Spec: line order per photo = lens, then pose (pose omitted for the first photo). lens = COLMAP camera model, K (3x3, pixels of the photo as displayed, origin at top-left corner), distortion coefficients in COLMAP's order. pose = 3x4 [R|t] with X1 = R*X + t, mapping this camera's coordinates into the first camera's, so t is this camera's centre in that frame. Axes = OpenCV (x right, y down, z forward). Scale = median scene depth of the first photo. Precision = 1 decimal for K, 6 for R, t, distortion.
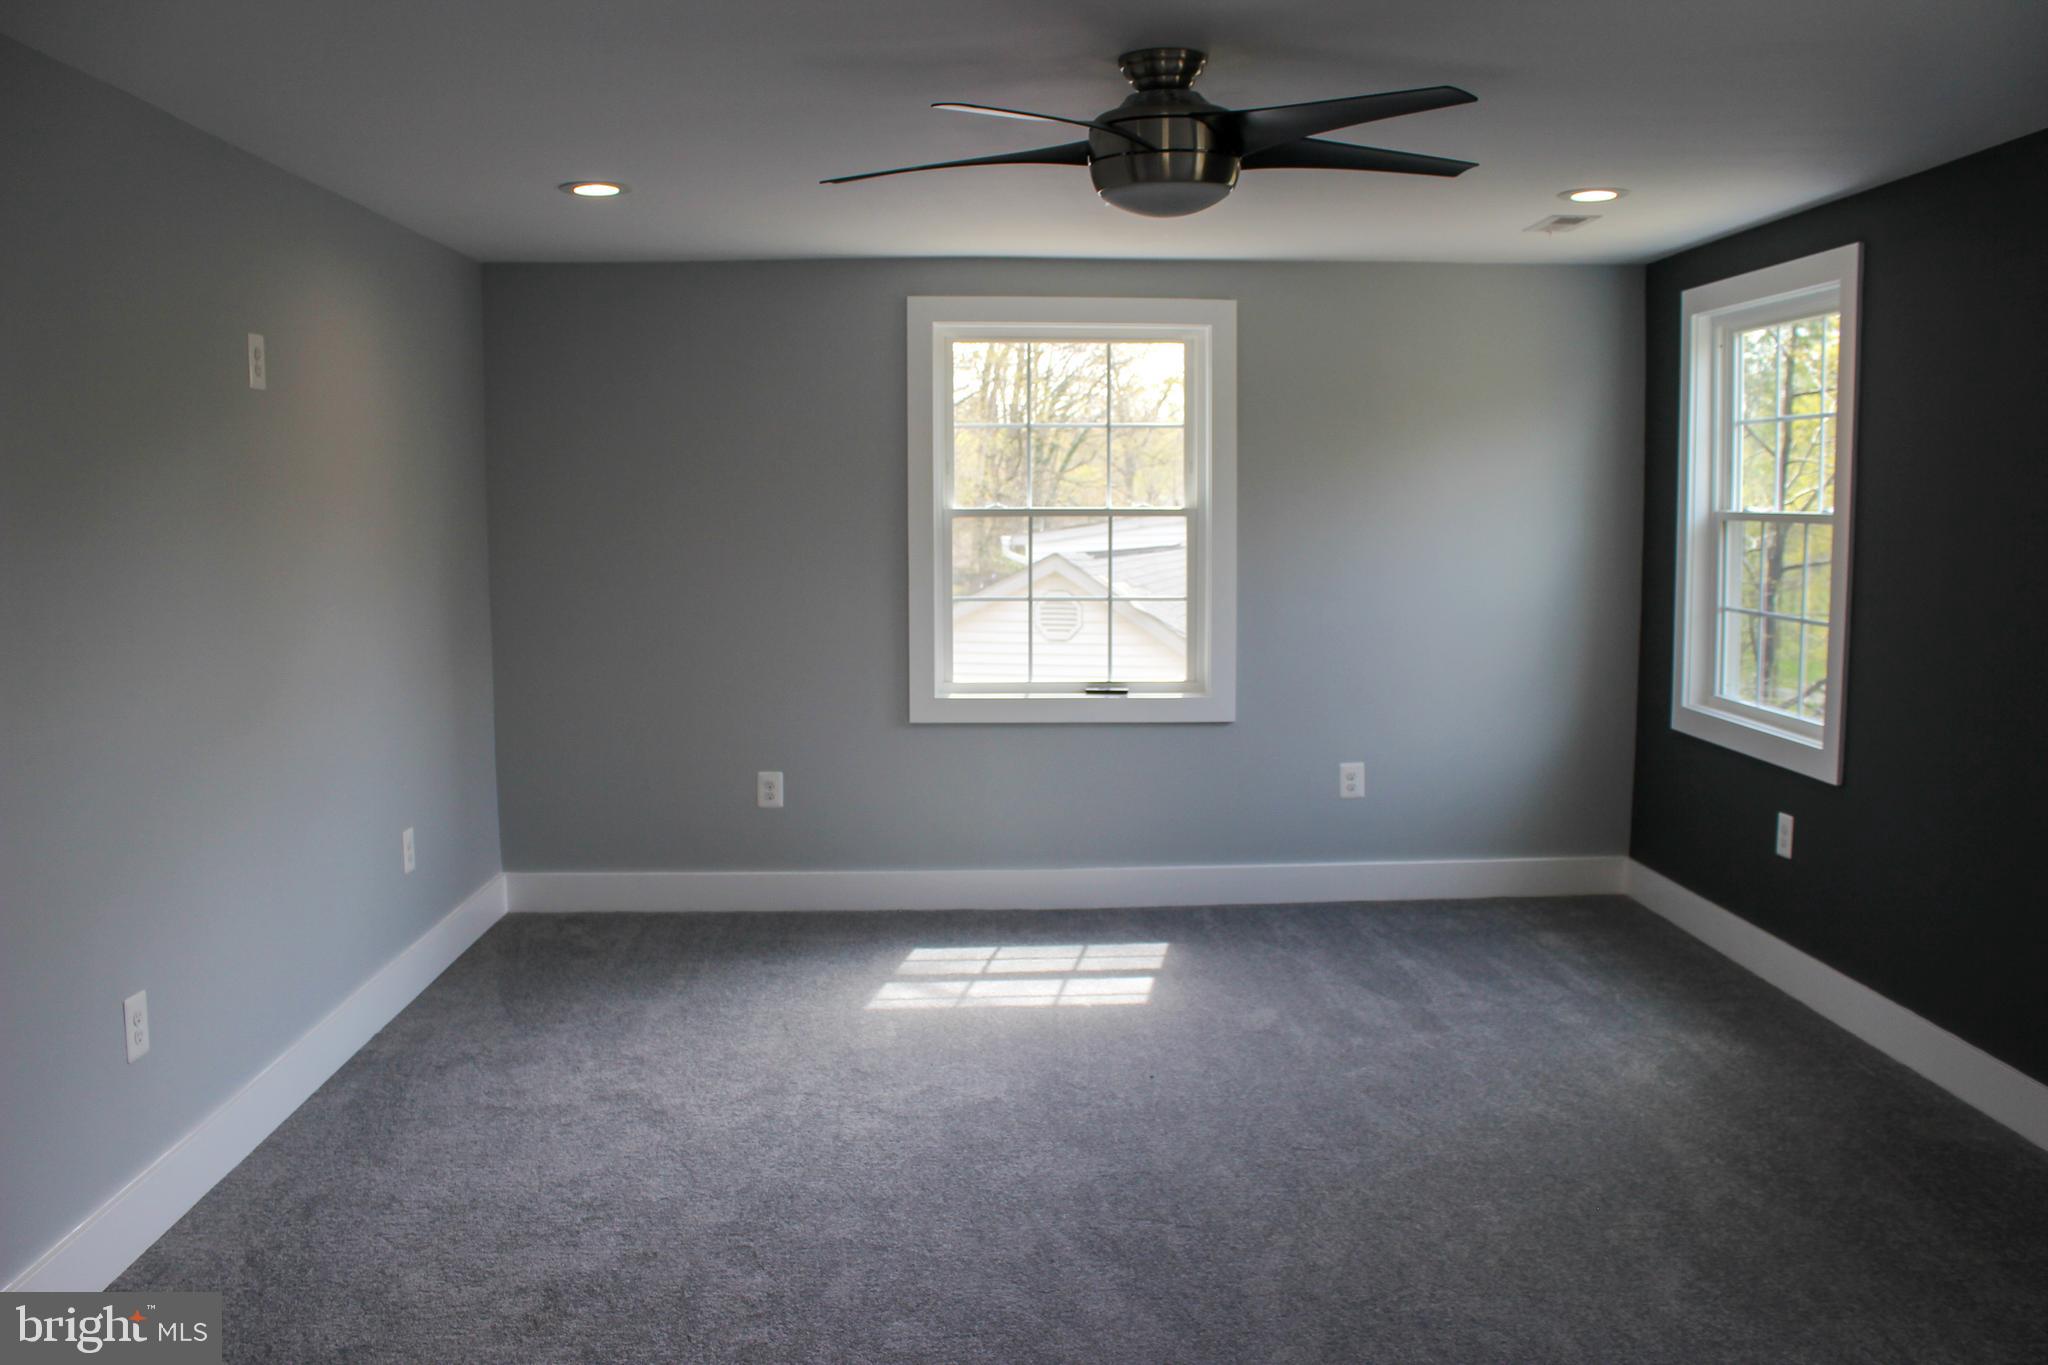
lens RADIAL K [[1810.7, 0, 996.4], [0, 1810.7, 653.7], [0, 0, 1]] dist [-0.165037, 0.205532]
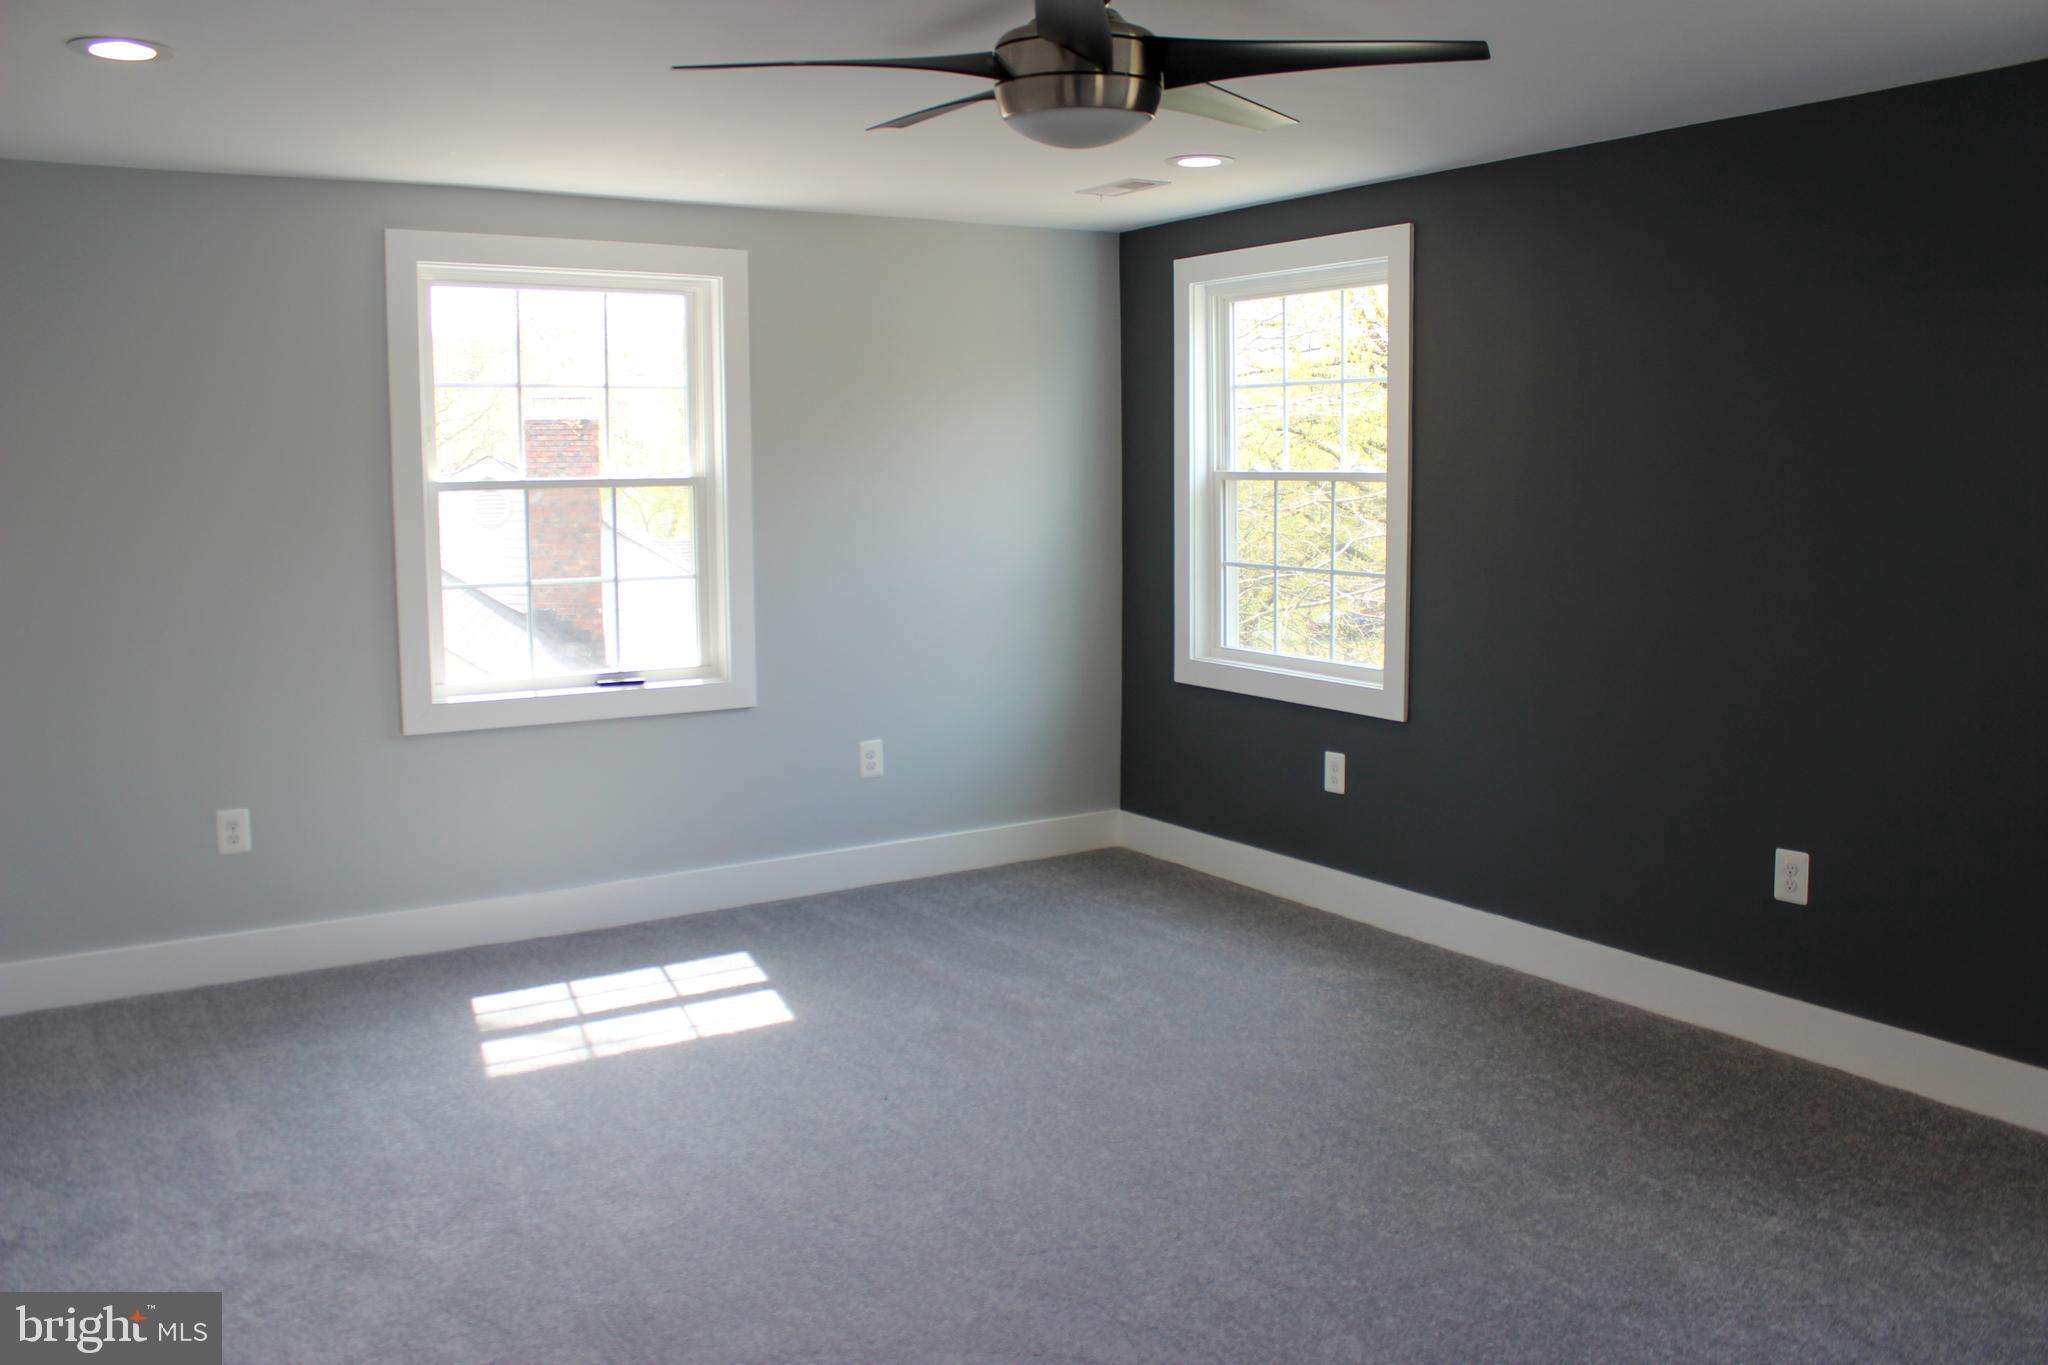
lens RADIAL K [[1810.7, 0, 996.4], [0, 1810.7, 653.7], [0, 0, 1]] dist [-0.165037, 0.205532]
pose [[0.850528, -0.059318, 0.522574, -0.270474], [0.051727, 0.998237, 0.029121, -0.010796], [-0.523380, 0.002263, 0.852097, 0.159231]]
